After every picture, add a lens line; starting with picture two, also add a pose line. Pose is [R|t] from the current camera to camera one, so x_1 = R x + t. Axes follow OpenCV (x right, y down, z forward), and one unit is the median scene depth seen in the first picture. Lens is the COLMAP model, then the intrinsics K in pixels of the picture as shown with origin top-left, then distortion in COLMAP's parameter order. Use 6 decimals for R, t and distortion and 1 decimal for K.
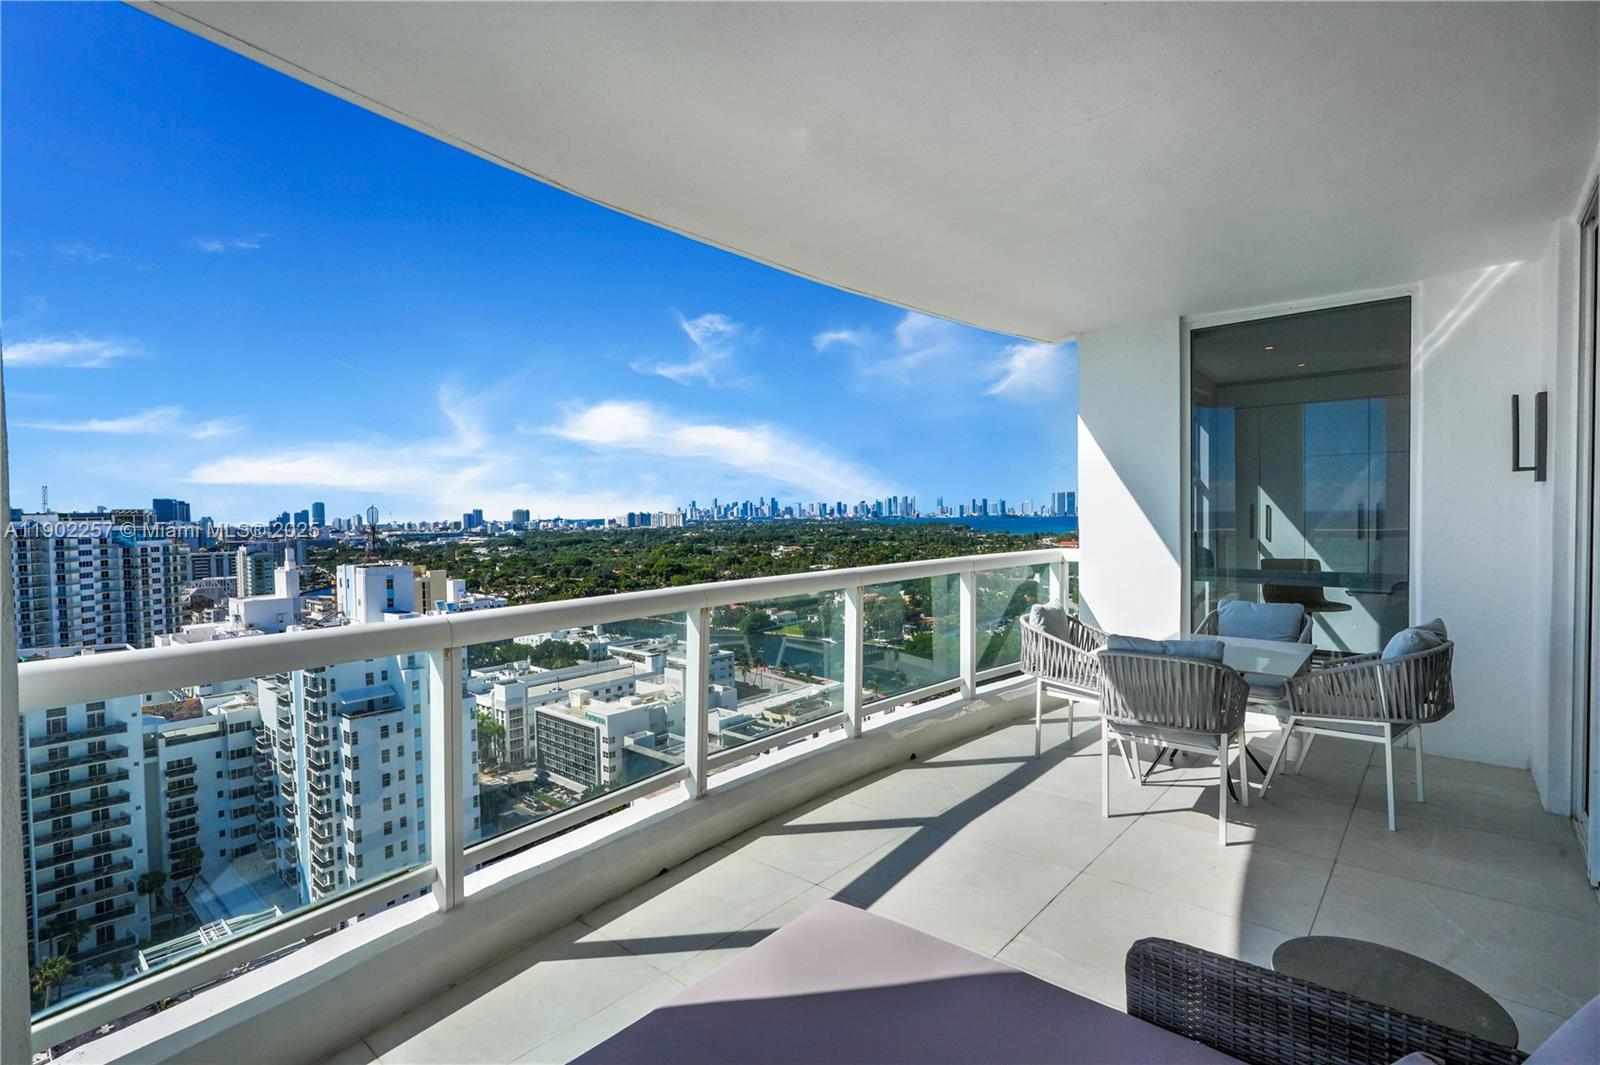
lens RADIAL K [[749.7, 0, 758.6], [0, 749.7, 544.3], [0, 0, 1]] dist [0.015153, -0.001125]
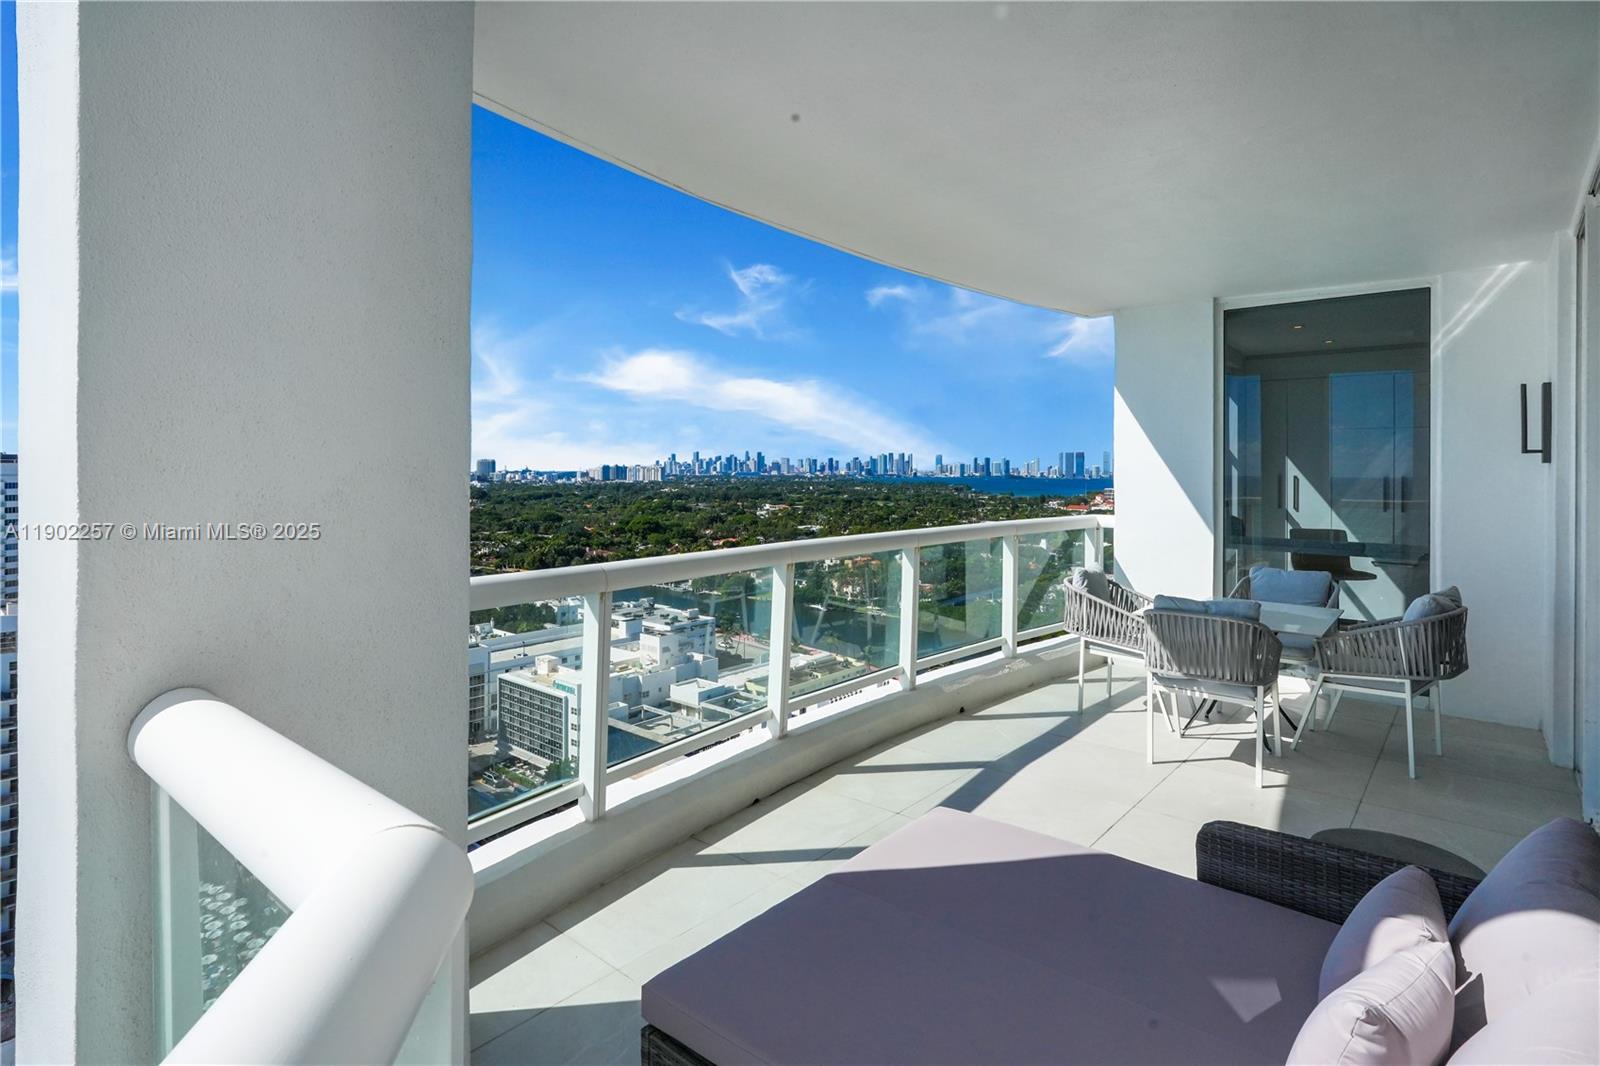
lens RADIAL K [[810.1, 0, 749.8], [0, 810.1, 482.1], [0, 0, 1]] dist [0.015563, -0.000483]
pose [[0.999783, 0.019191, 0.008124, -0.079681], [-0.018987, 0.999520, -0.024466, -0.002483], [-0.008589, 0.024307, 0.999668, -0.106543]]
